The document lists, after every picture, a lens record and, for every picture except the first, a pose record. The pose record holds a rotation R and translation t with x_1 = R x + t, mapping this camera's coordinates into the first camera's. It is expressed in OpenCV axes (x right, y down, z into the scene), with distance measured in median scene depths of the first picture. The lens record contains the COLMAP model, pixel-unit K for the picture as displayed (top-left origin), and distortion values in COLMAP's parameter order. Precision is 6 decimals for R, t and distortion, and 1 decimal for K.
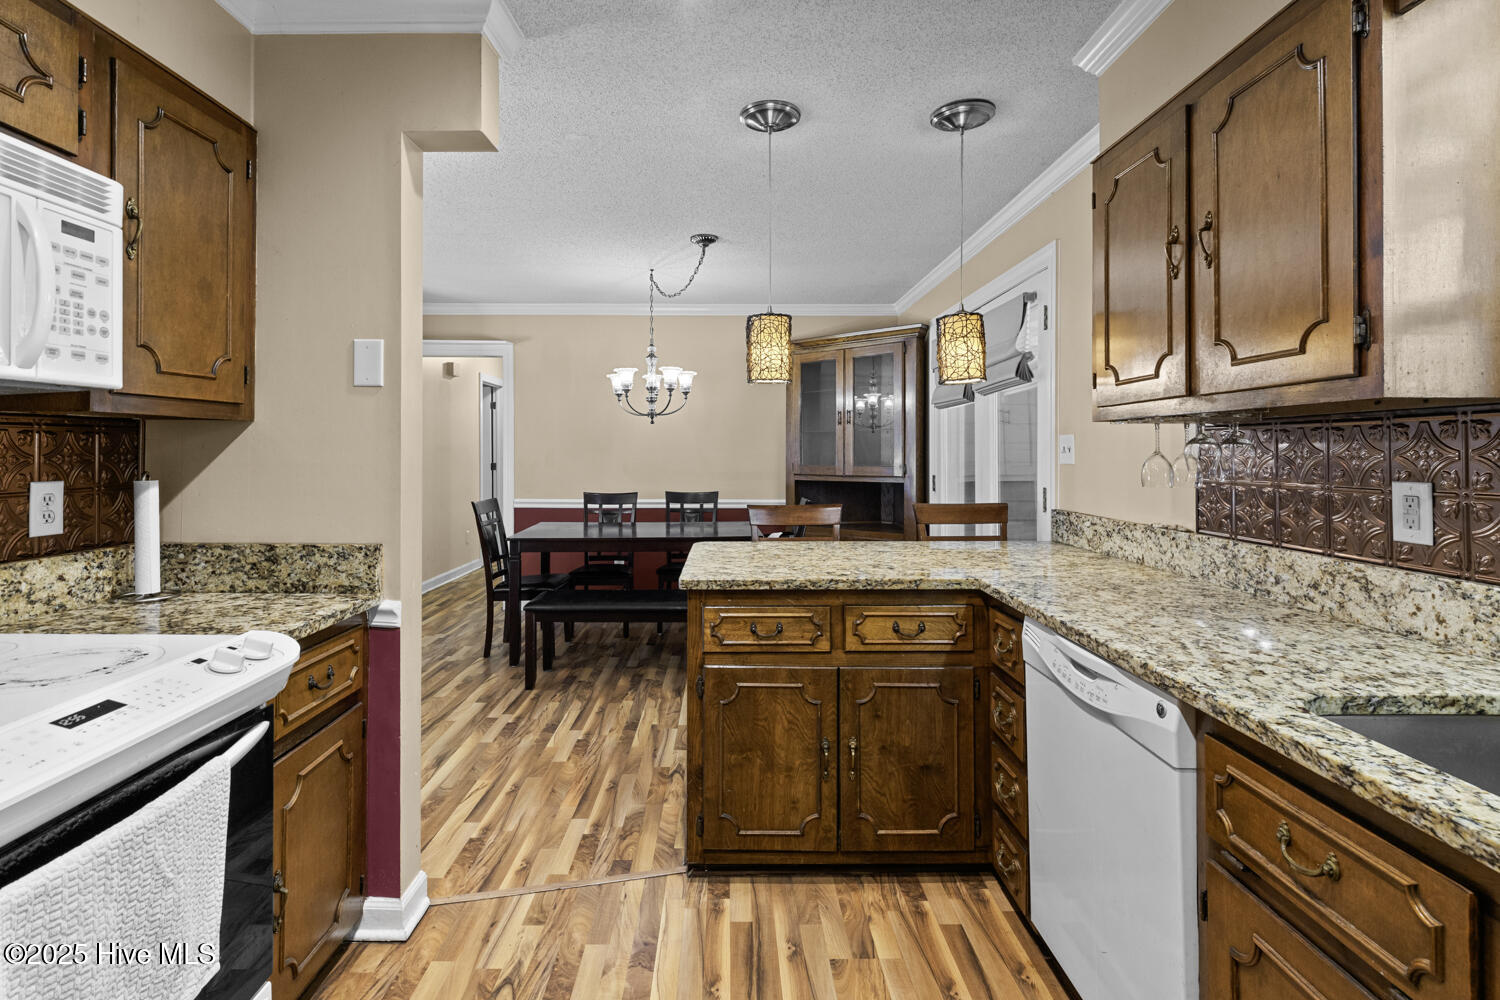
lens RADIAL K [[685.3, 0, 717.7], [0, 685.3, 451.4], [0, 0, 1]] dist [0.005258, -0.001369]
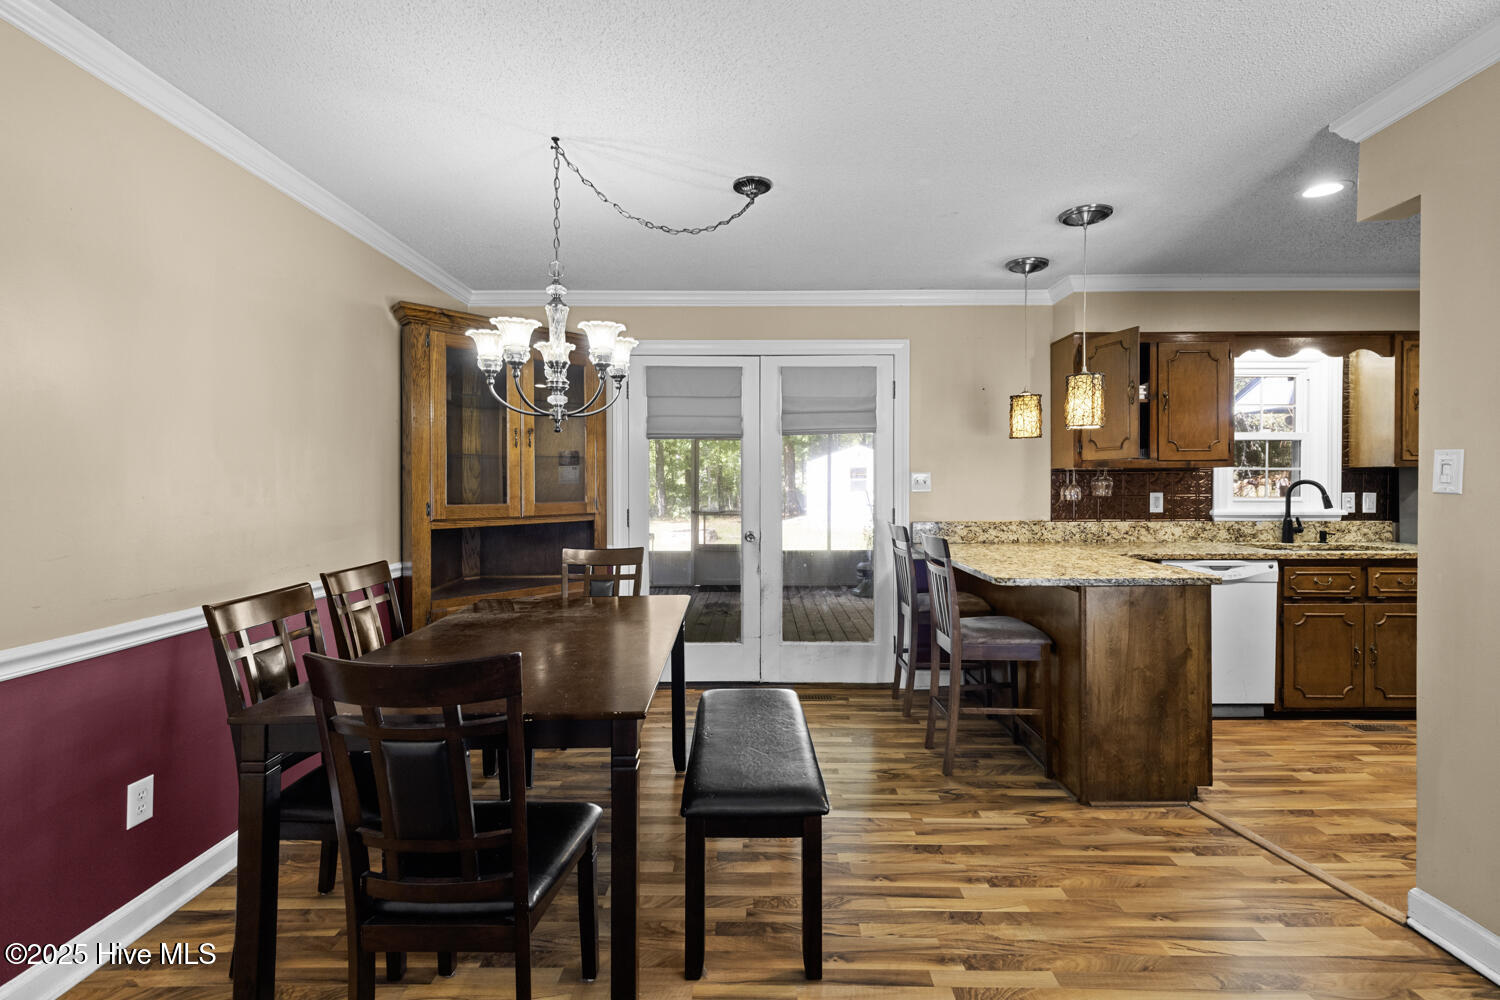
lens RADIAL K [[685.3, 0, 751.7], [0, 685.3, 487.0], [0, 0, 1]] dist [0.005258, -0.001369]
pose [[0.001396, -0.007414, 0.999972, -1.003106], [0.000577, 0.999972, 0.007413, -0.002017], [-0.999999, 0.000567, 0.001401, 1.366380]]
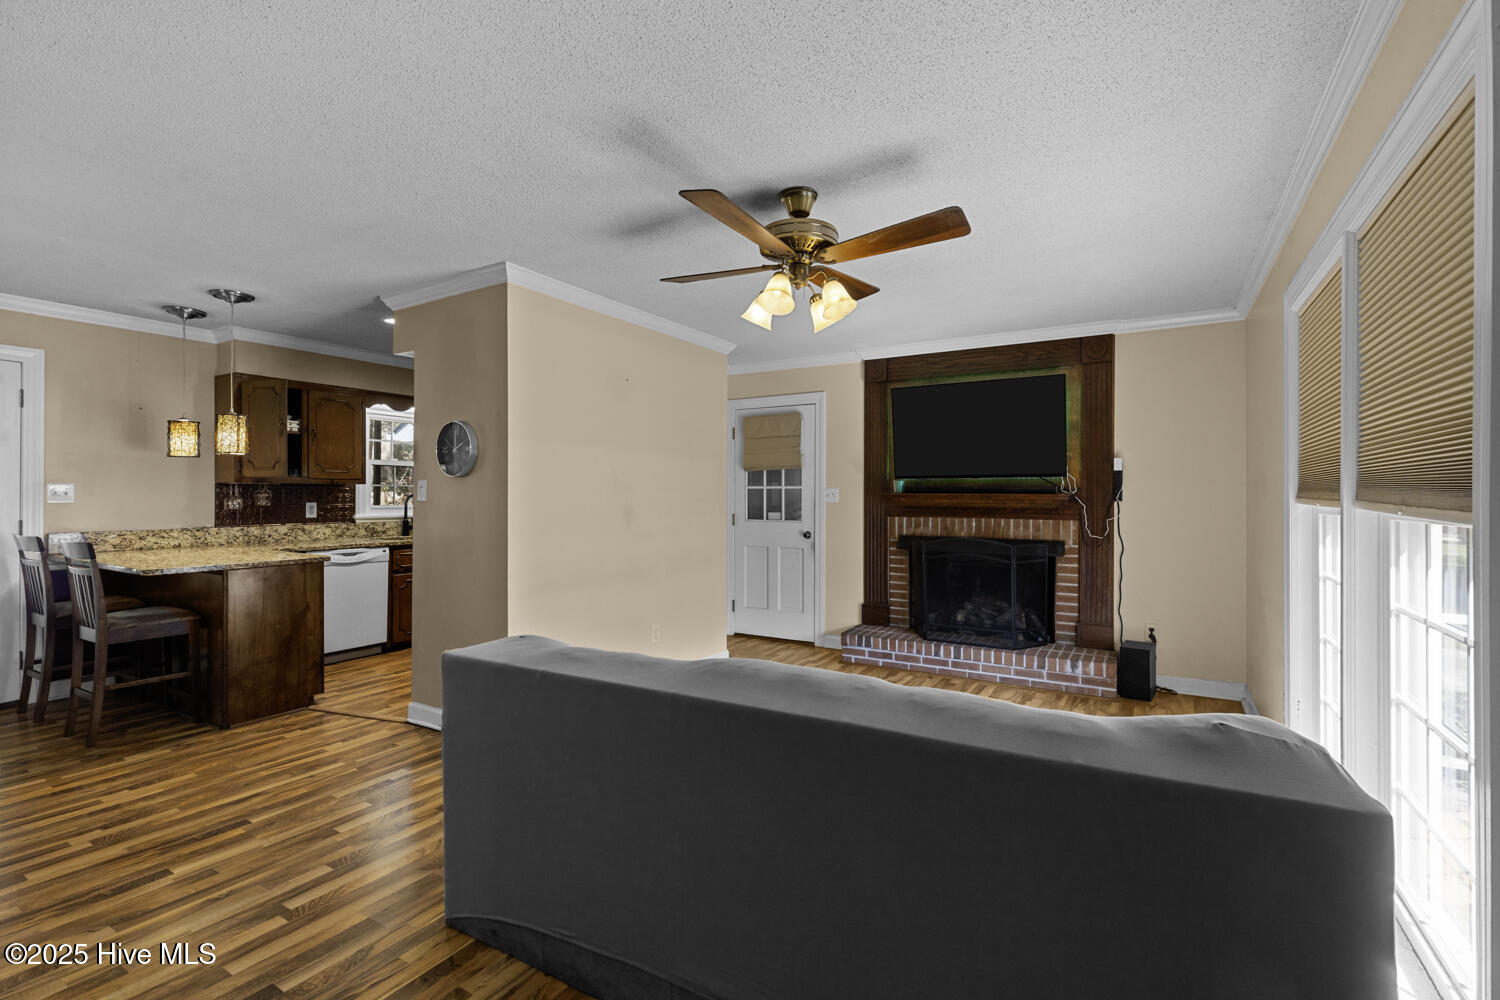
lens RADIAL K [[685.3, 0, 767.1], [0, 685.3, 493.7], [0, 0, 1]] dist [0.005258, -0.001369]
pose [[-0.863244, -0.003246, 0.504776, -1.618984], [-0.005691, 0.999978, -0.003302, -0.004398], [-0.504754, -0.005723, -0.863244, 1.522265]]
